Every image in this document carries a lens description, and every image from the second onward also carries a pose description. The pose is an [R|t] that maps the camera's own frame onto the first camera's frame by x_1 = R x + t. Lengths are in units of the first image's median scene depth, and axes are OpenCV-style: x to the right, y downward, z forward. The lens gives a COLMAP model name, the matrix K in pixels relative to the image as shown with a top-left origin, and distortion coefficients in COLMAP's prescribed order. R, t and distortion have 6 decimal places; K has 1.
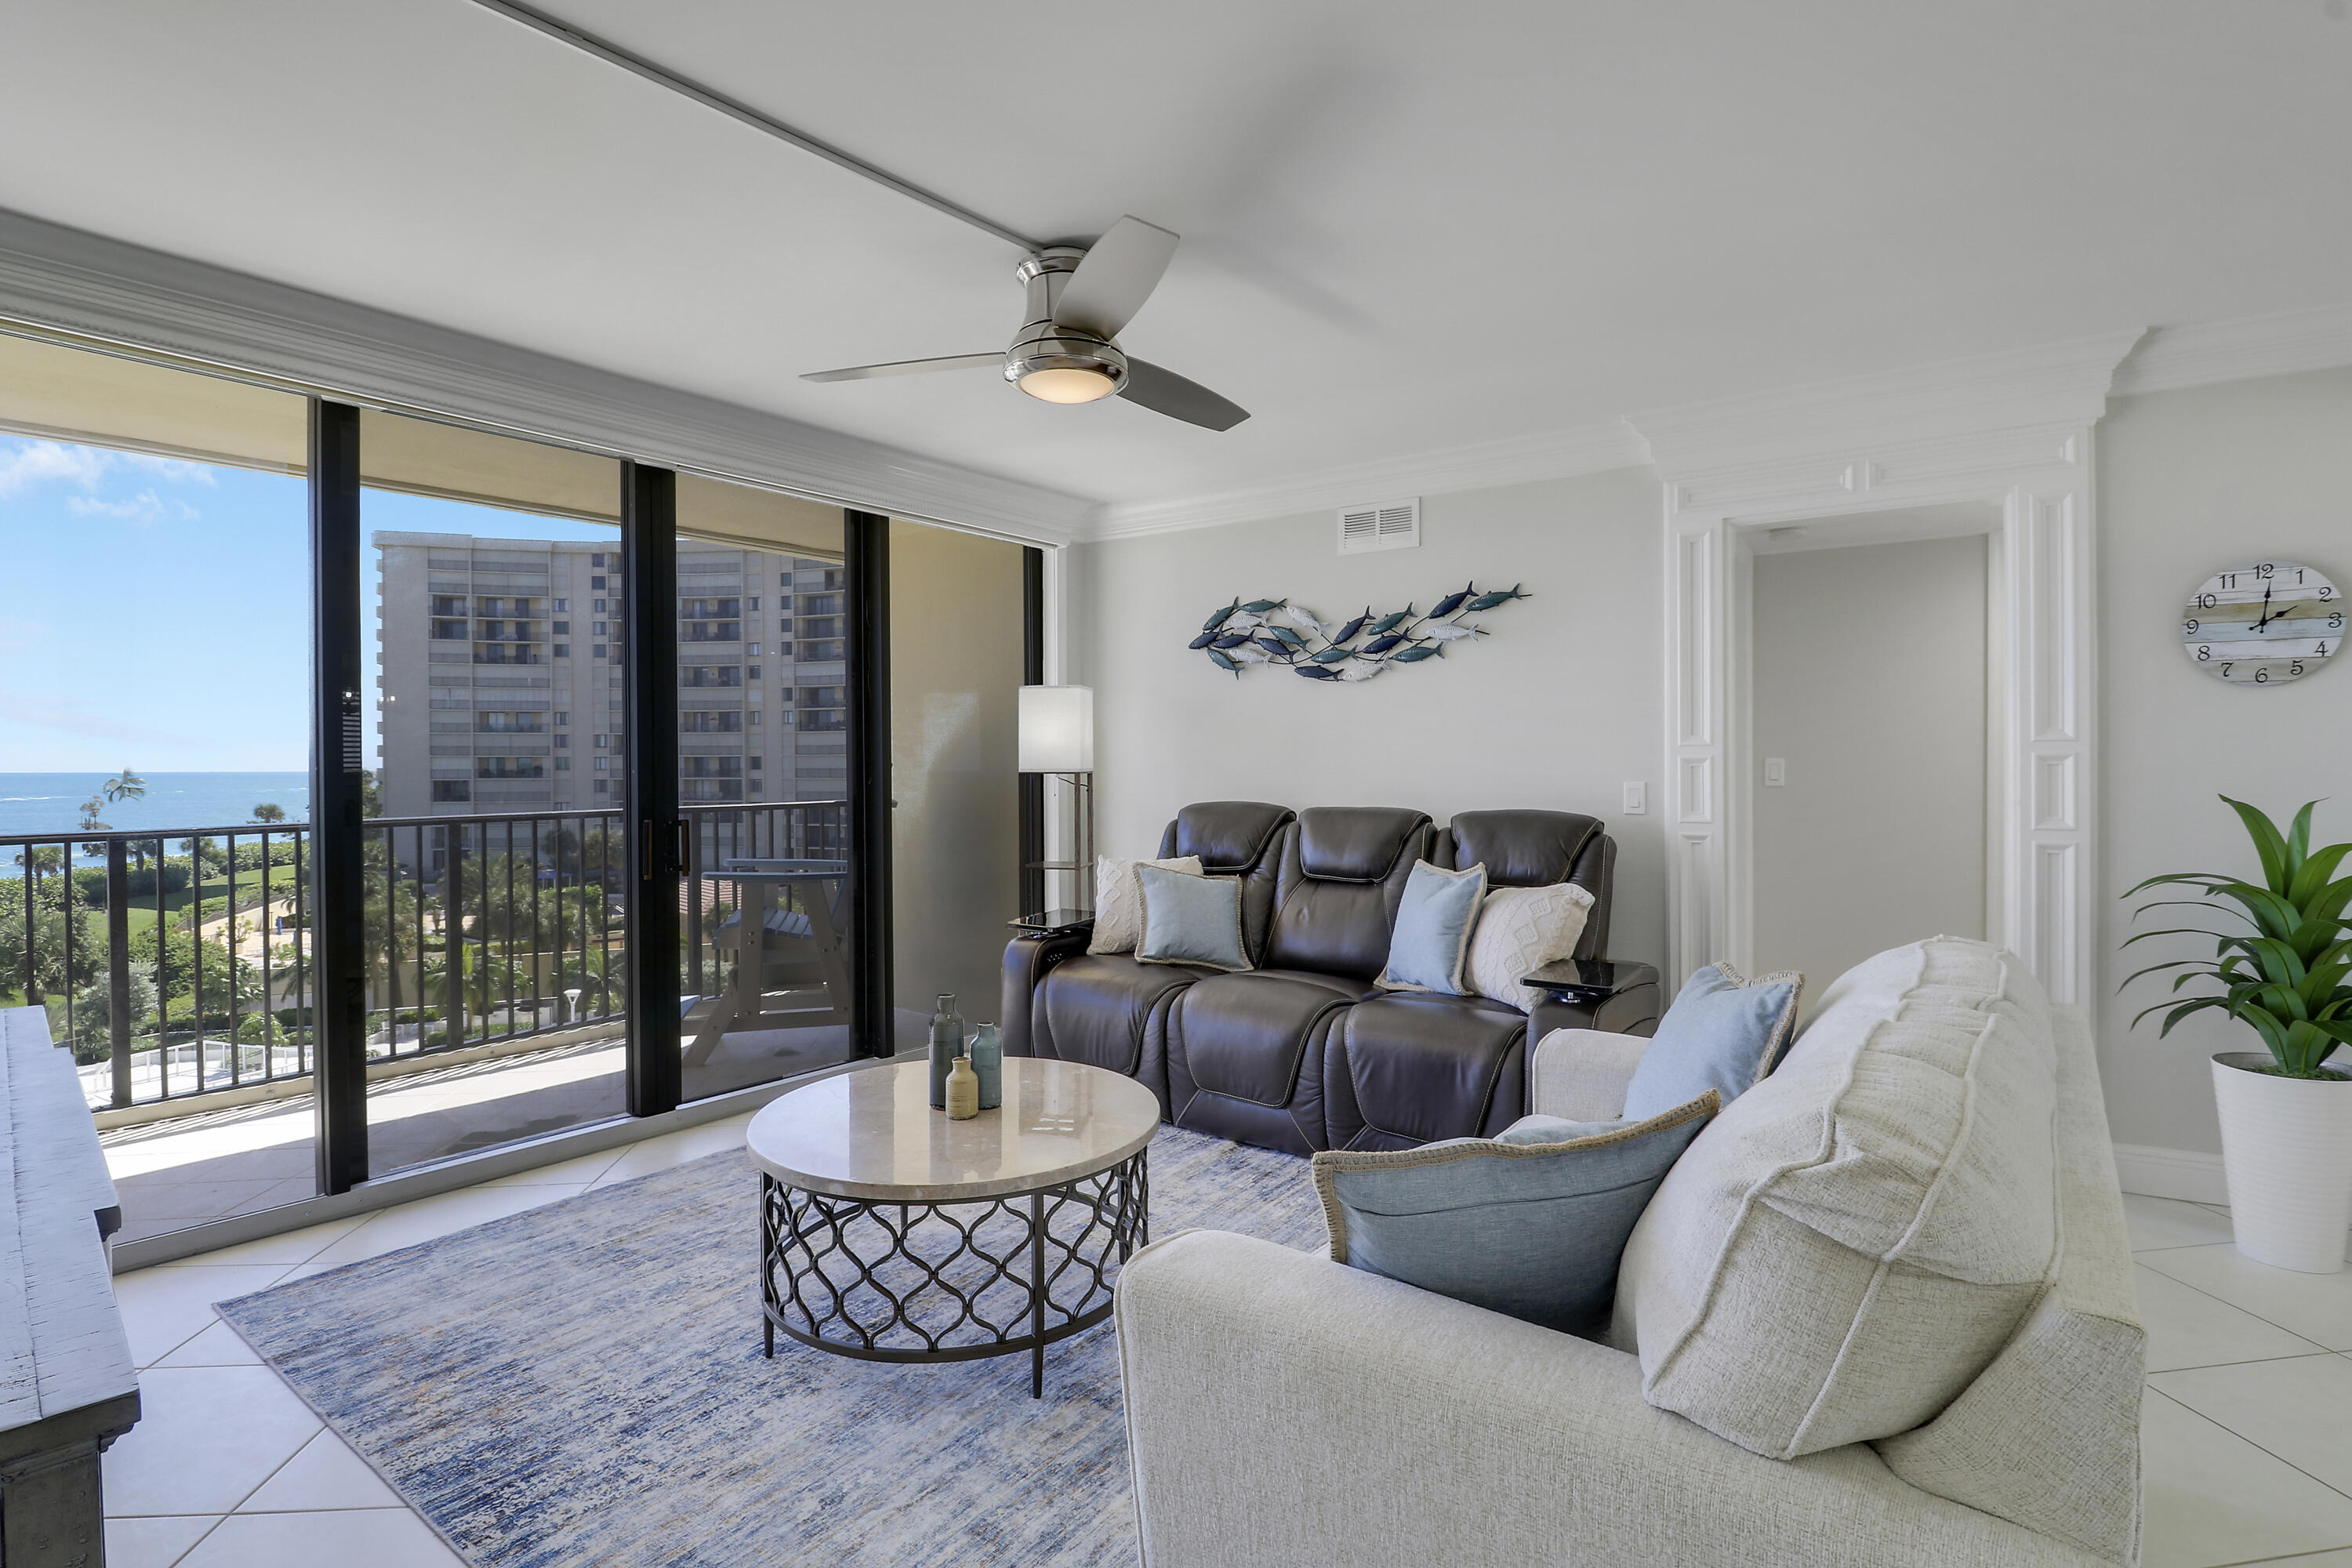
lens RADIAL K [[1105.3, 0, 1183.0], [0, 1105.3, 780.6], [0, 0, 1]] dist [0.001587, -0.011721]
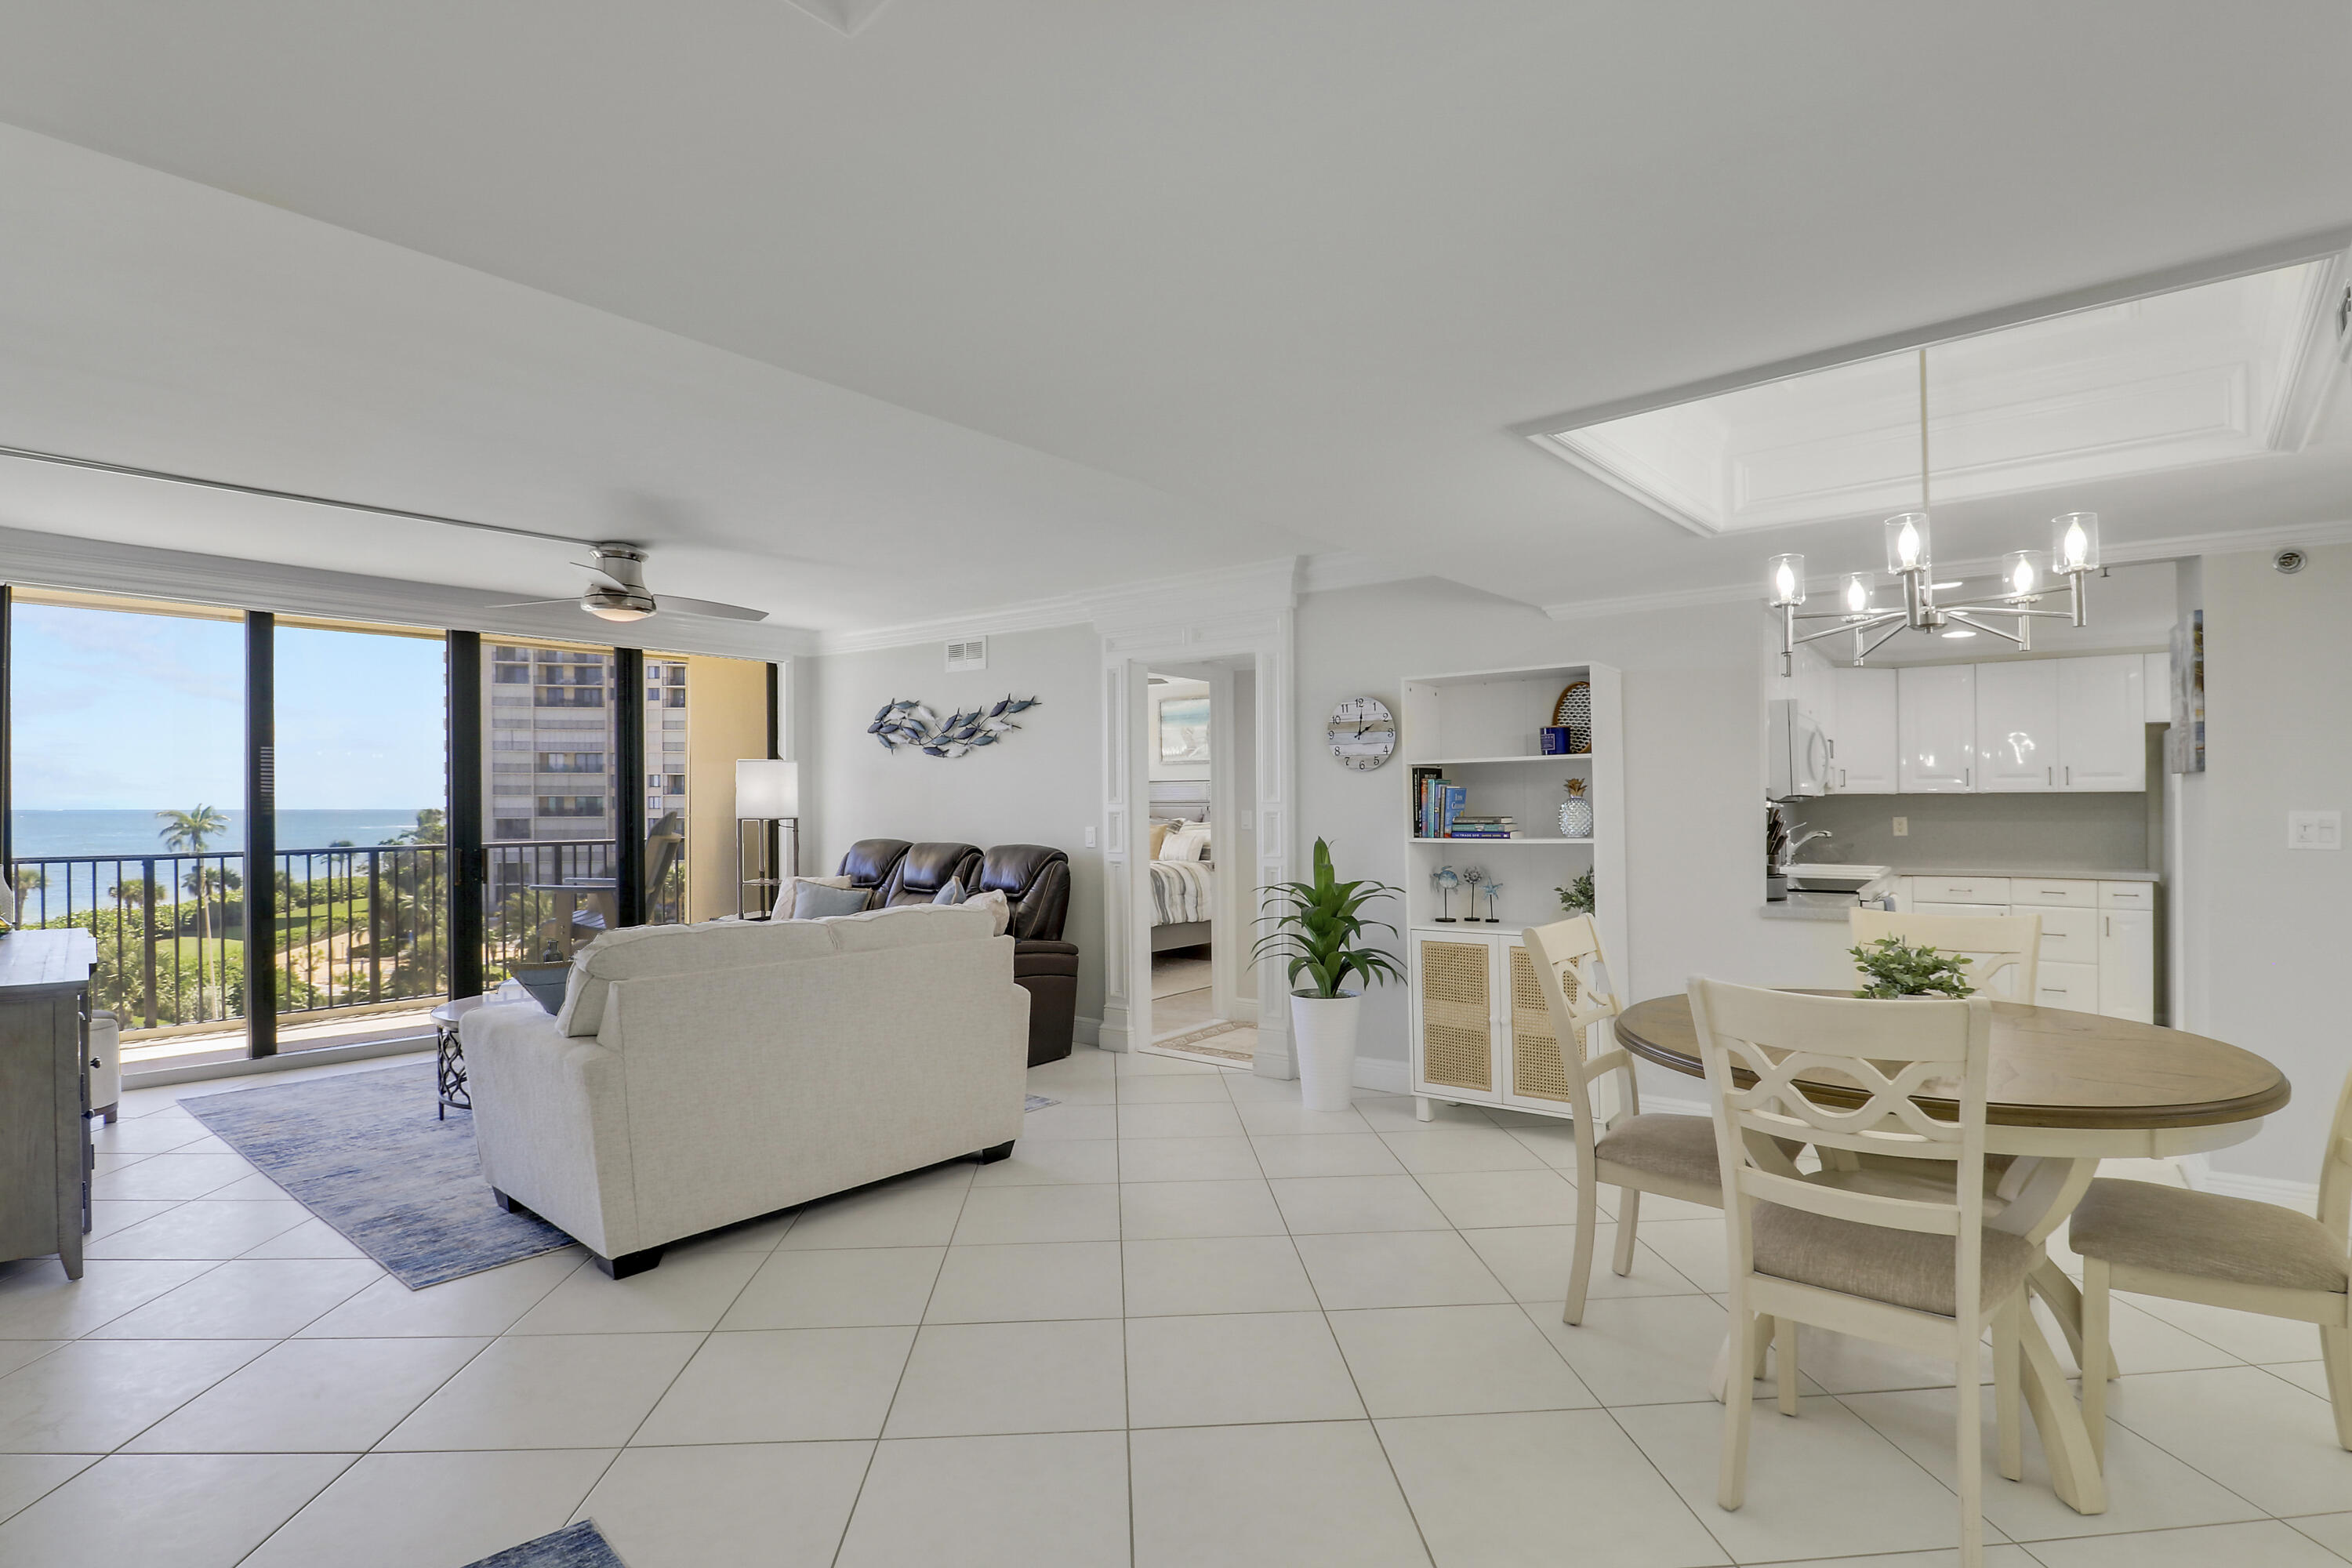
lens RADIAL K [[1119.9, 0, 1191.4], [0, 1119.9, 809.5], [0, 0, 1]] dist [0.003593, -0.010459]
pose [[0.998779, 0.002737, -0.049317, 0.562778], [-0.003215, 0.999949, -0.009605, -0.007630], [0.049288, 0.009752, 0.998737, -0.494673]]
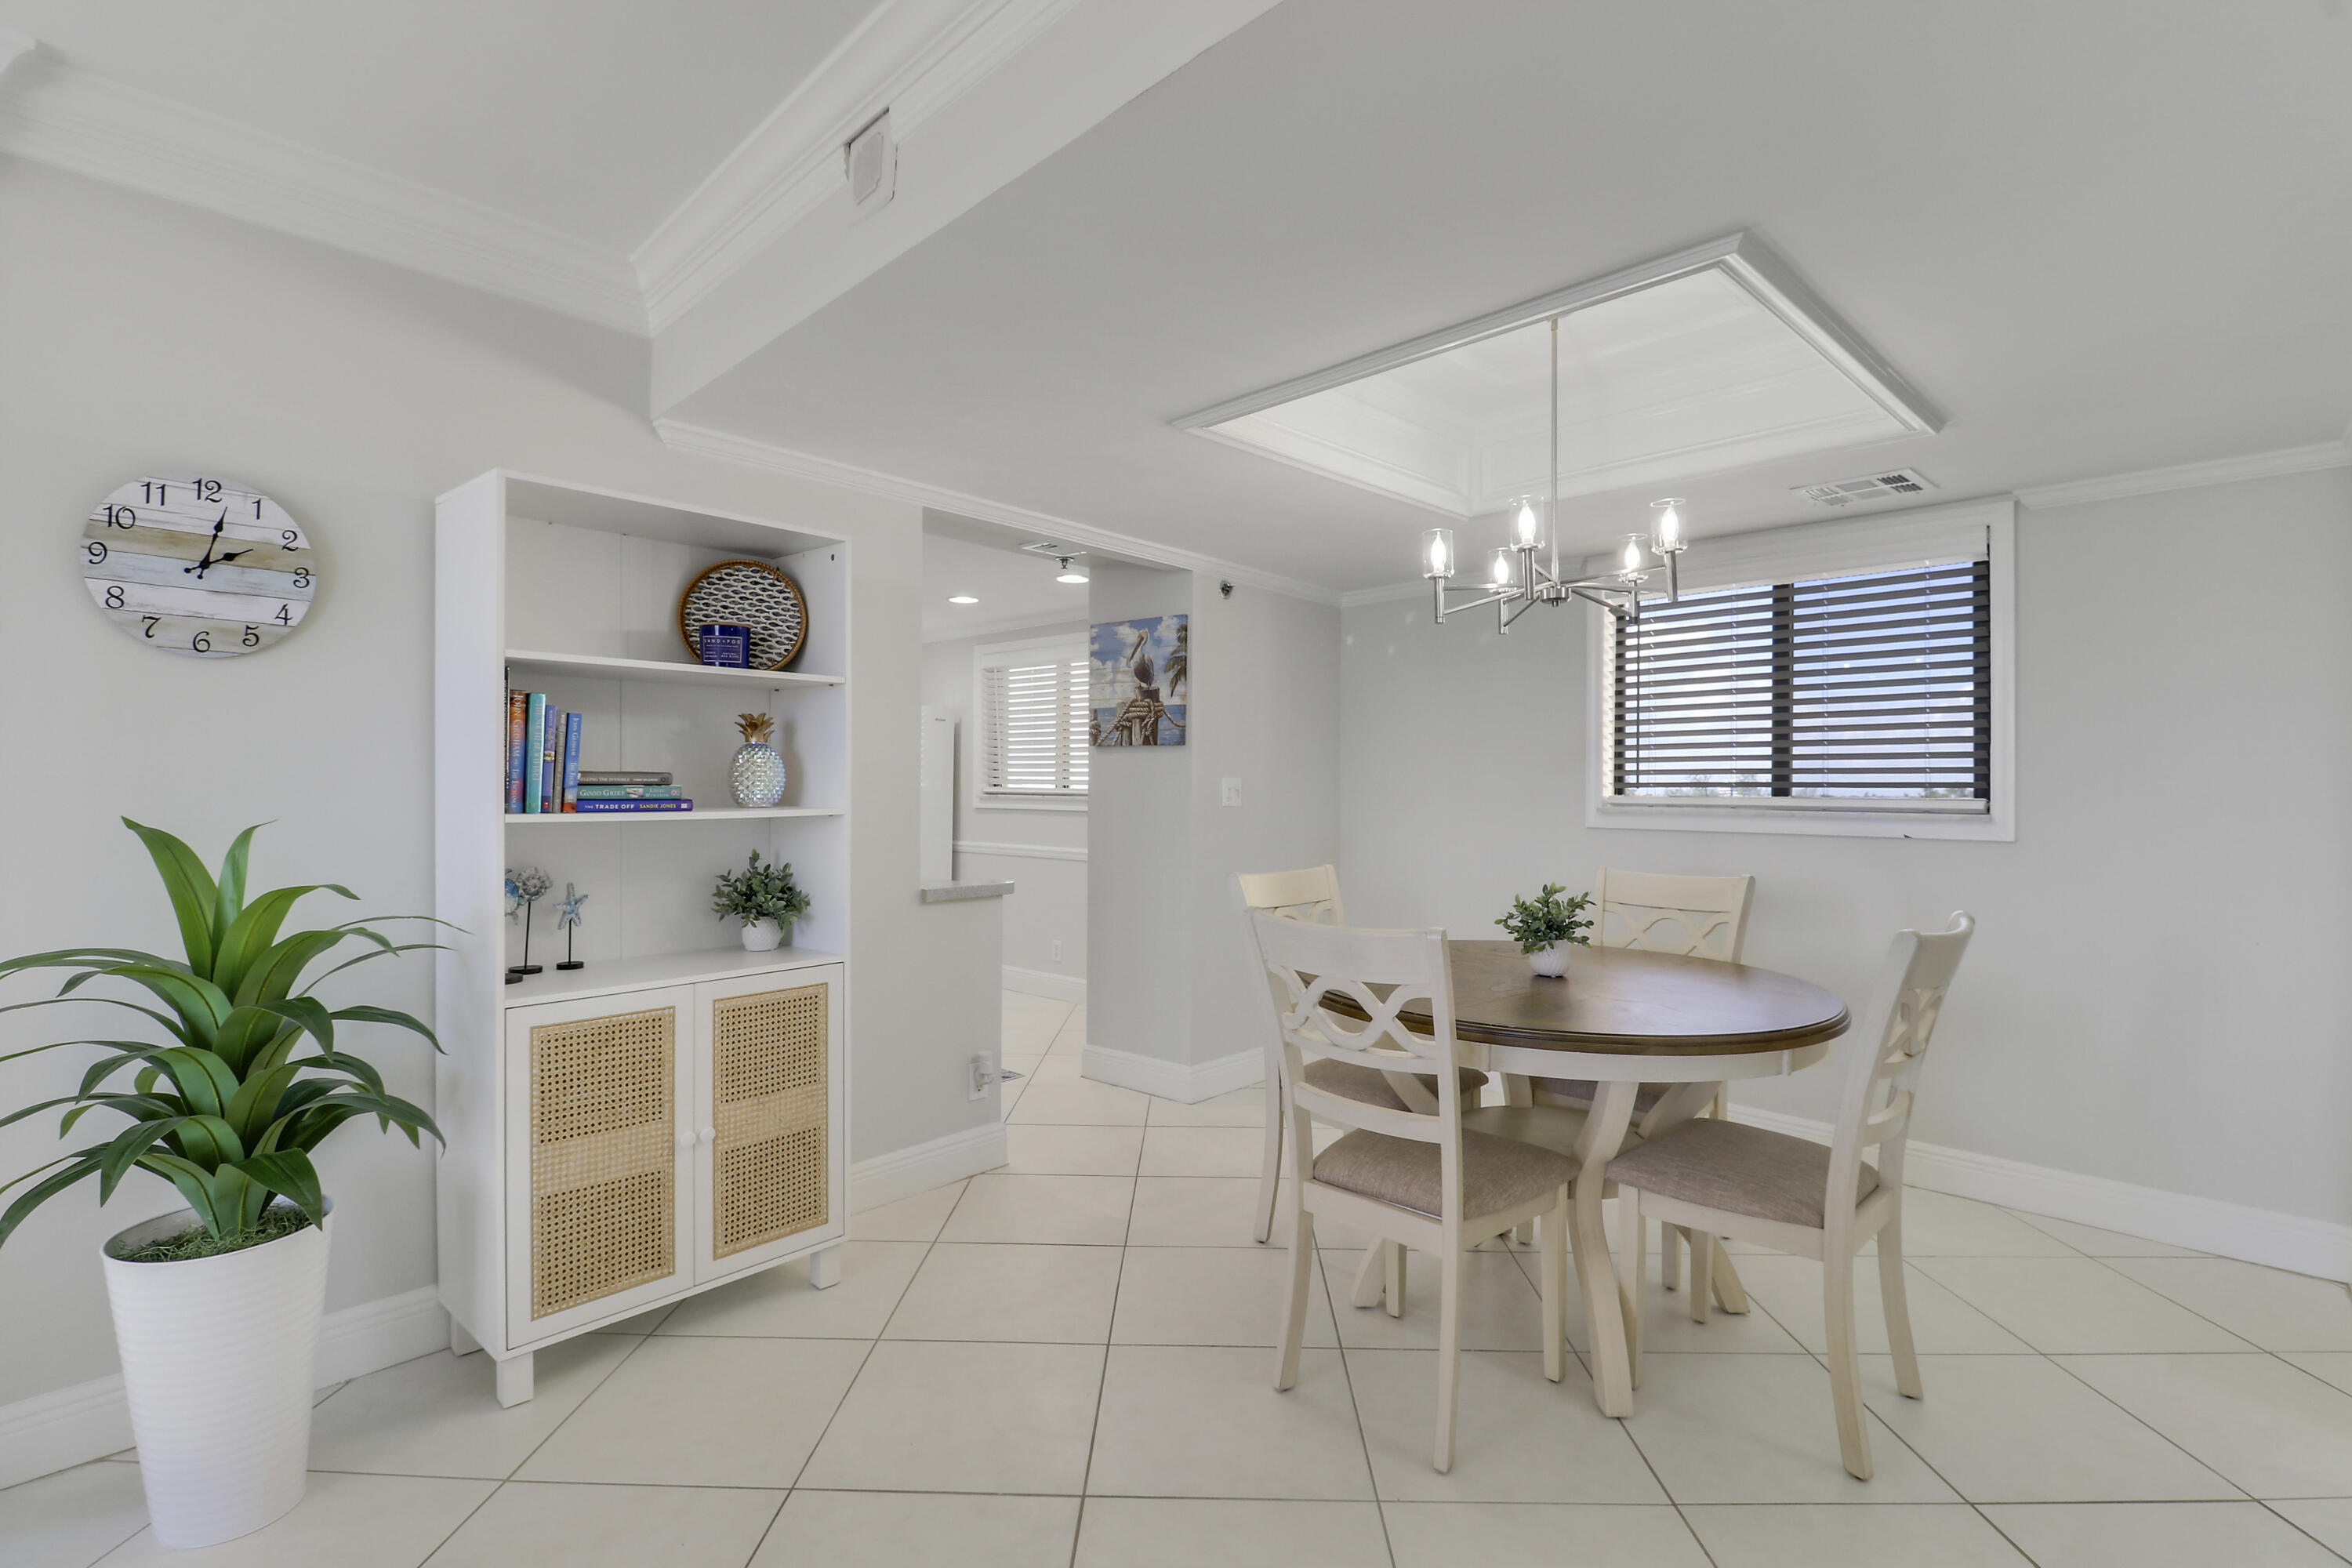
lens RADIAL K [[1105.3, 0, 1183.0], [0, 1105.3, 780.6], [0, 0, 1]] dist [0.001587, -0.011721]
pose [[0.138816, 0.016130, 0.990187, 0.273372], [0.004733, 0.999845, -0.016950, 0.003360], [-0.990307, 0.007039, 0.138718, 0.208284]]
